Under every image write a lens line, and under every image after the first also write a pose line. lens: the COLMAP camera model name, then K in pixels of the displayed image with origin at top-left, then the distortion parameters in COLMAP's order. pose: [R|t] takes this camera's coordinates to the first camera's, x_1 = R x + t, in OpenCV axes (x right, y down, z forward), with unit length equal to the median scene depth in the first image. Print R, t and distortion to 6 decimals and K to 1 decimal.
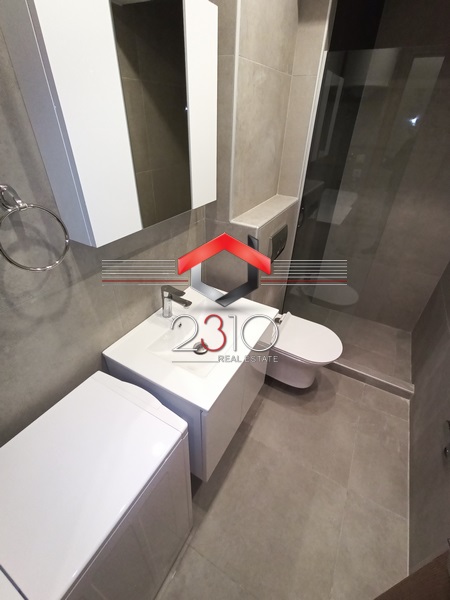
lens RADIAL K [[274.3, 0, 227.8], [0, 274.3, 298.6], [0, 0, 1]] dist [-0.006502, 0.006136]
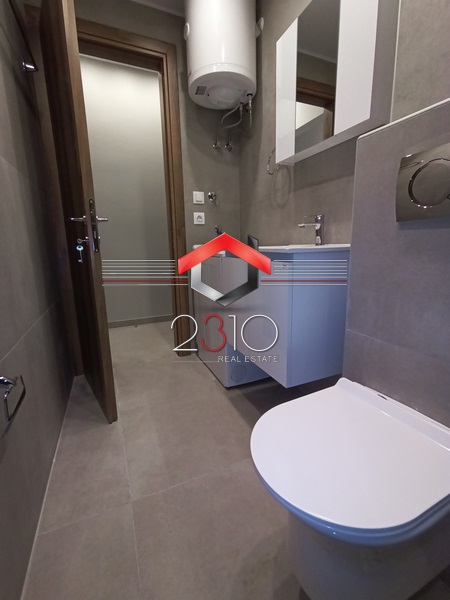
lens RADIAL K [[274.6, 0, 228.0], [0, 274.6, 298.6], [0, 0, 1]] dist [0.001452, 0.000183]
pose [[-0.597549, 0.137729, -0.789915, 0.770463], [-0.449942, 0.757822, 0.472502, -0.115358], [0.663693, 0.637759, -0.390866, 1.117552]]
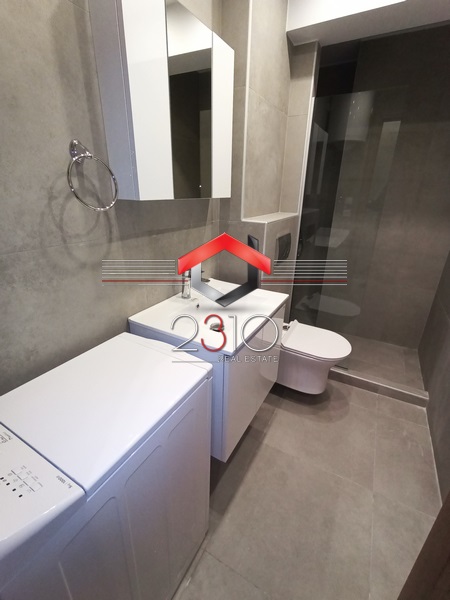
lens RADIAL K [[274.3, 0, 227.8], [0, 274.3, 298.6], [0, 0, 1]] dist [-0.006502, 0.006136]
pose [[0.999918, -0.011907, 0.004812, -0.052116], [0.012653, 0.977545, -0.210345, 0.246187], [-0.002200, 0.210388, 0.977615, -0.041788]]
